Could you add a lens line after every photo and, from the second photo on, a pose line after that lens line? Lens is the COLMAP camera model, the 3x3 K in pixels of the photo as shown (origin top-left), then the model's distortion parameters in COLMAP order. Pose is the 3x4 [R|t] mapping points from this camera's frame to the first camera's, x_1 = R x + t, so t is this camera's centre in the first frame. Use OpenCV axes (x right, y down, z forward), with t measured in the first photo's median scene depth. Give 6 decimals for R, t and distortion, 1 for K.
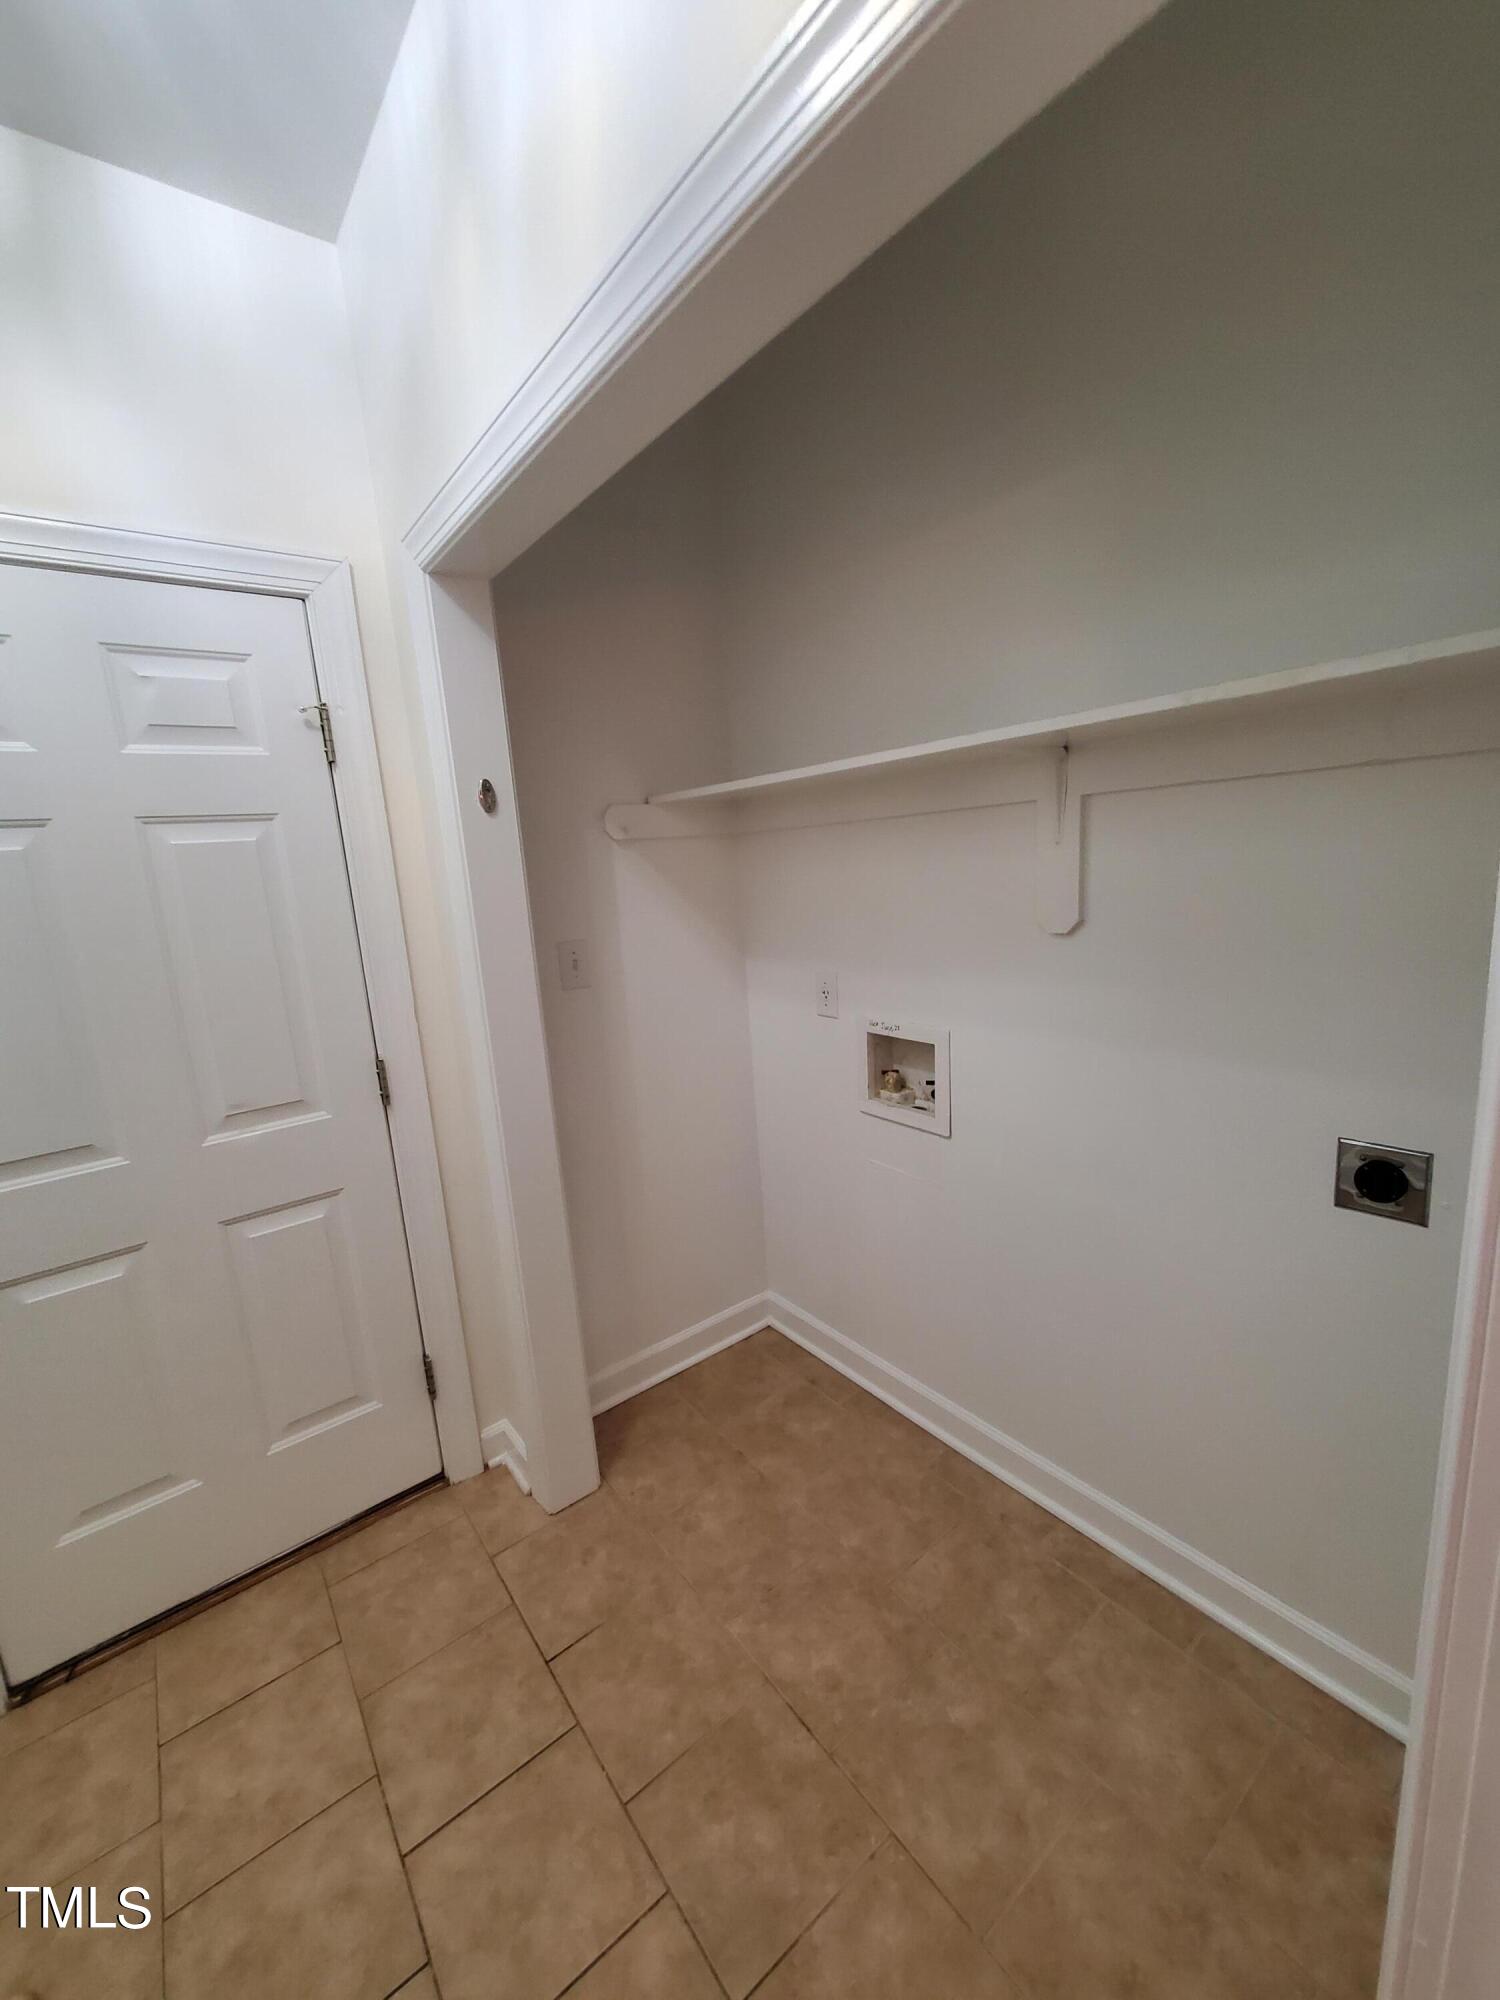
lens RADIAL K [[798.0, 0, 742.0], [0, 798.0, 1002.7], [0, 0, 1]] dist [-0.000451, 0.000317]
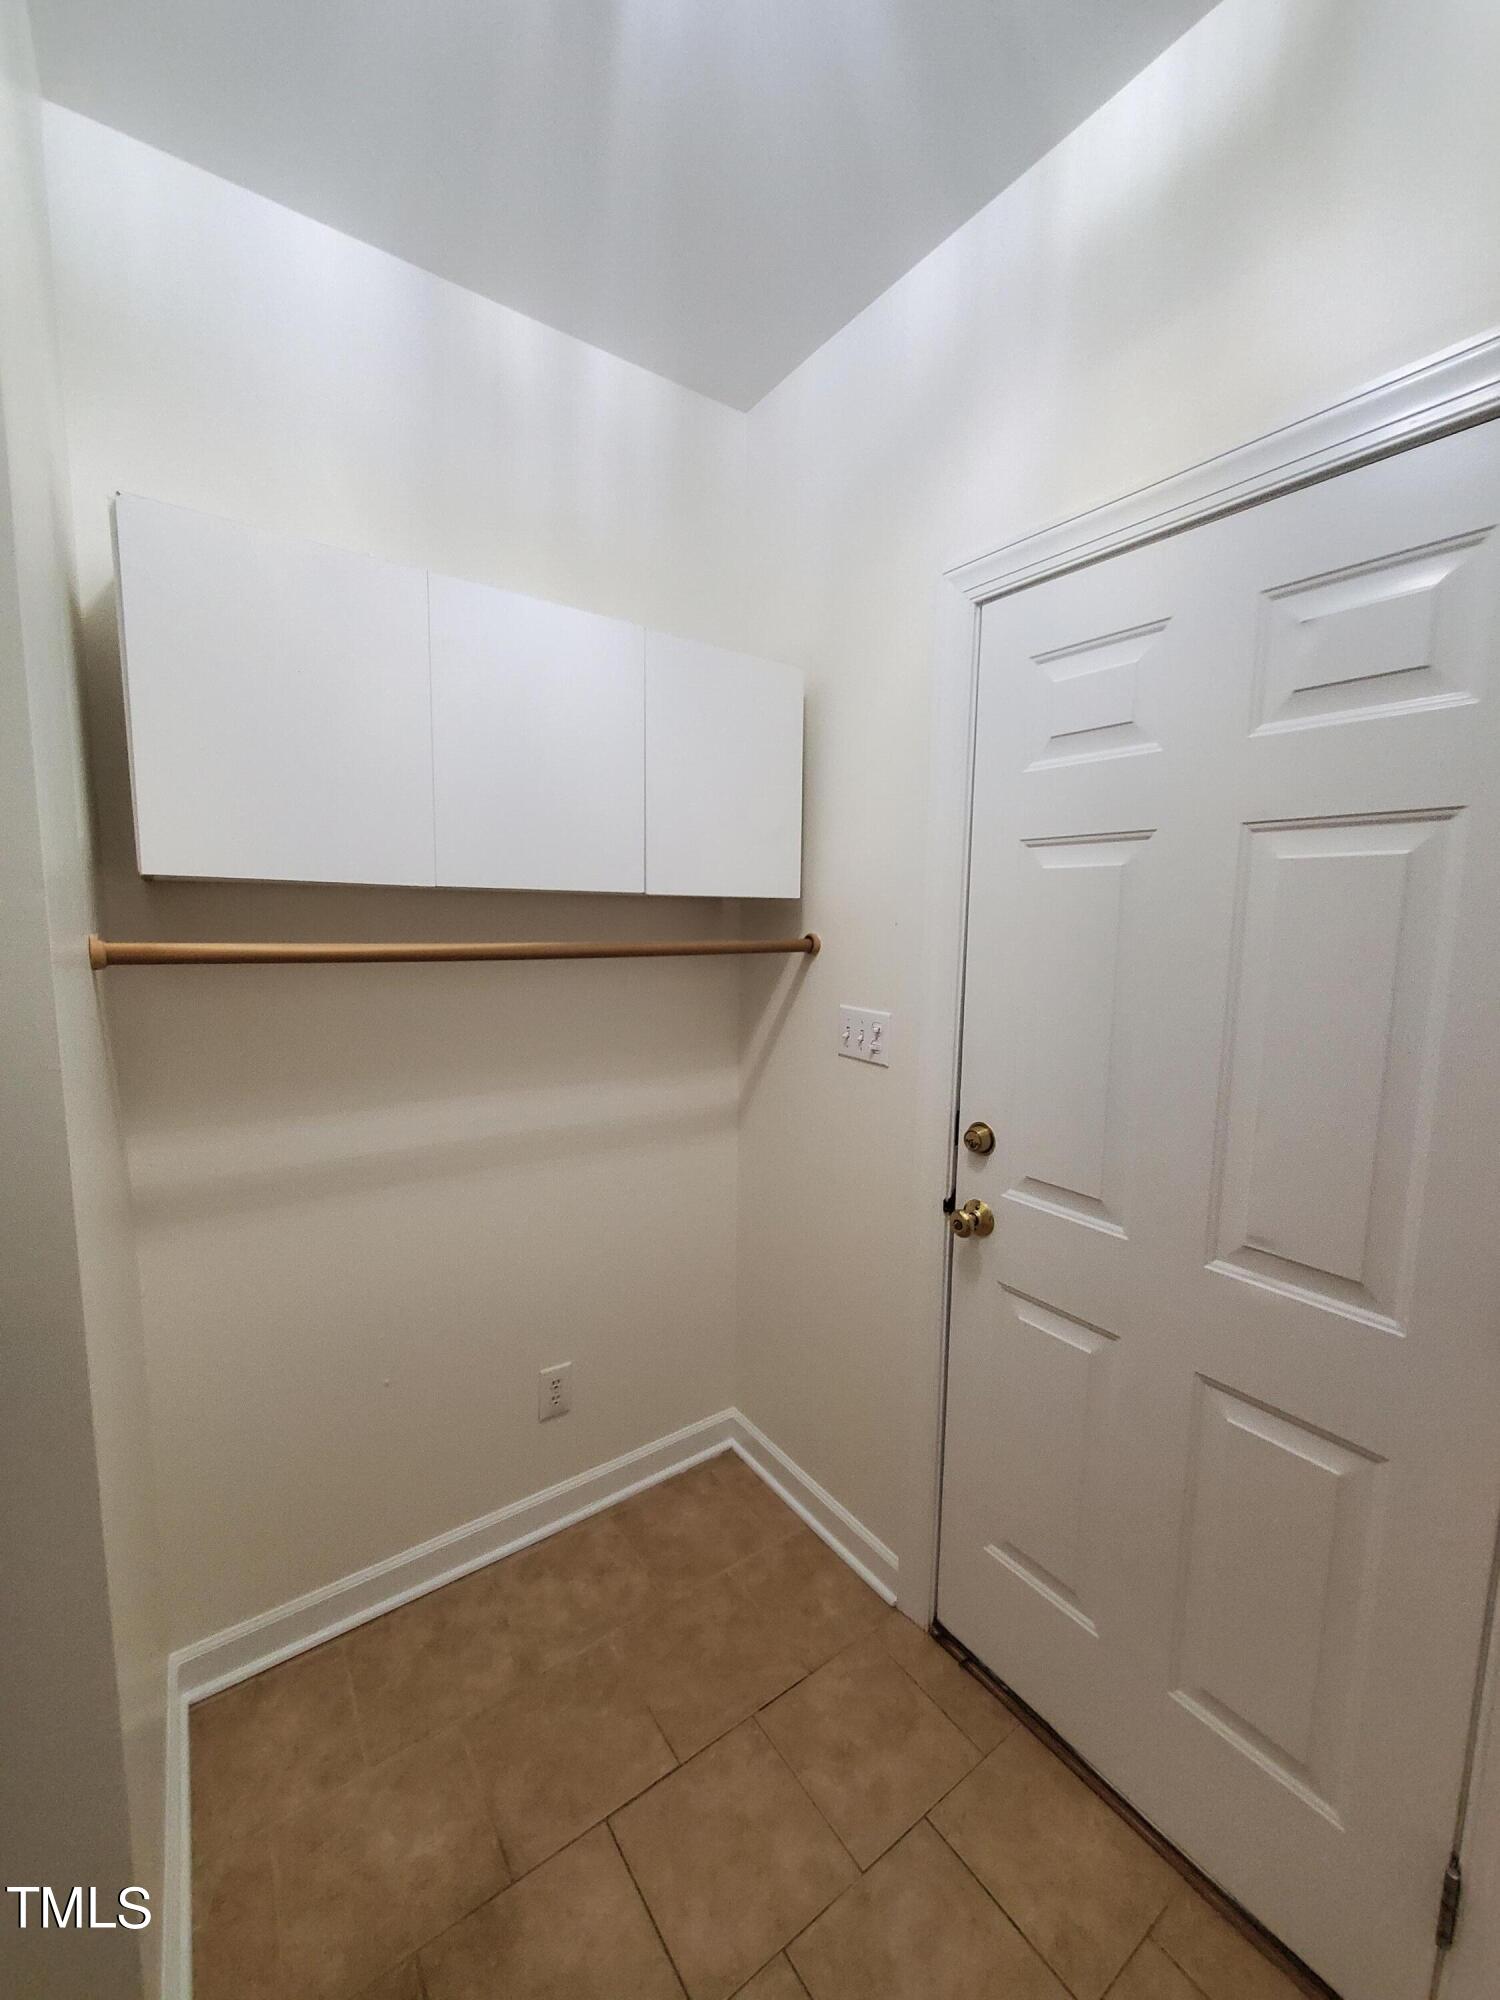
lens RADIAL K [[806.9, 0, 749.8], [0, 806.9, 995.2], [0, 0, 1]] dist [-0.000940, -0.000340]
pose [[-0.047609, 0.186639, -0.981274, 0.031379], [-0.176565, 0.965346, 0.192176, -0.139483], [0.983137, 0.182408, -0.013005, 0.579440]]
